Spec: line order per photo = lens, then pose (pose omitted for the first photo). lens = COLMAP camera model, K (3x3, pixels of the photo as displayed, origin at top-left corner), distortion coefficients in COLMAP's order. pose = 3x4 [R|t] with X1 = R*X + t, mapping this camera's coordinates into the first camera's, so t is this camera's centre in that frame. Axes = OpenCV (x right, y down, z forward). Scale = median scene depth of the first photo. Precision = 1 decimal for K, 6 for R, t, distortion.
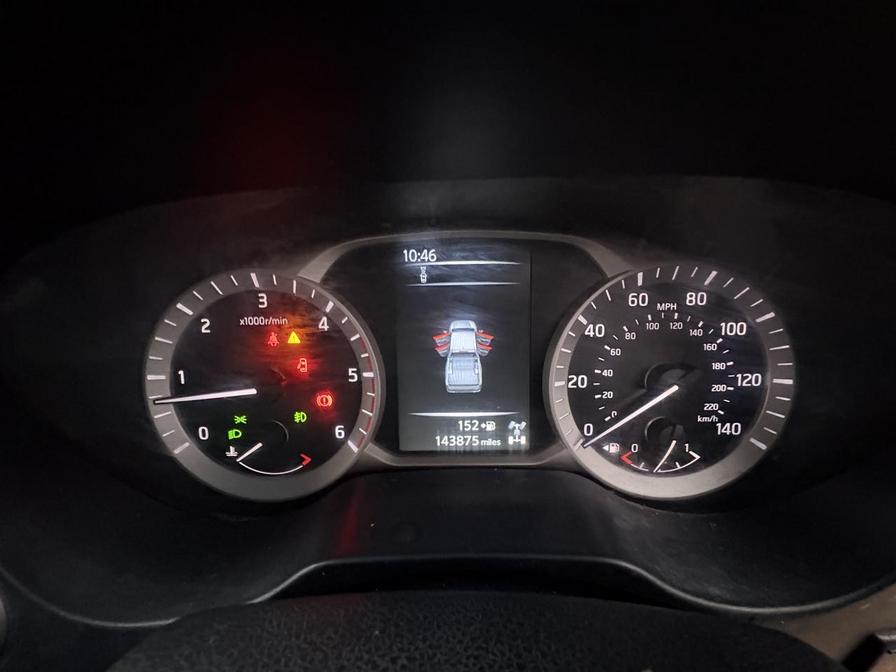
lens RADIAL K [[356.1, 0, 447.7], [0, 356.1, 330.6], [0, 0, 1]] dist [0.000606, 0.000170]
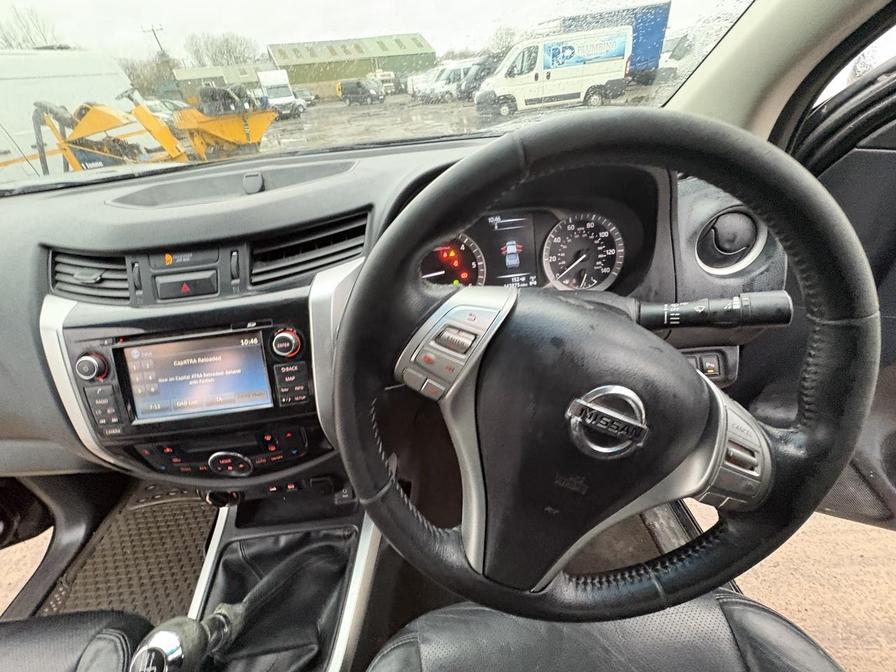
lens RADIAL K [[356.1, 0, 452.1], [0, 356.1, 337.5], [0, 0, 1]] dist [0.000606, 0.000170]
pose [[0.993847, -0.107436, 0.026938, -0.591384], [0.104230, 0.989440, 0.100725, 0.402256], [-0.037475, -0.097297, 0.994550, -1.907074]]
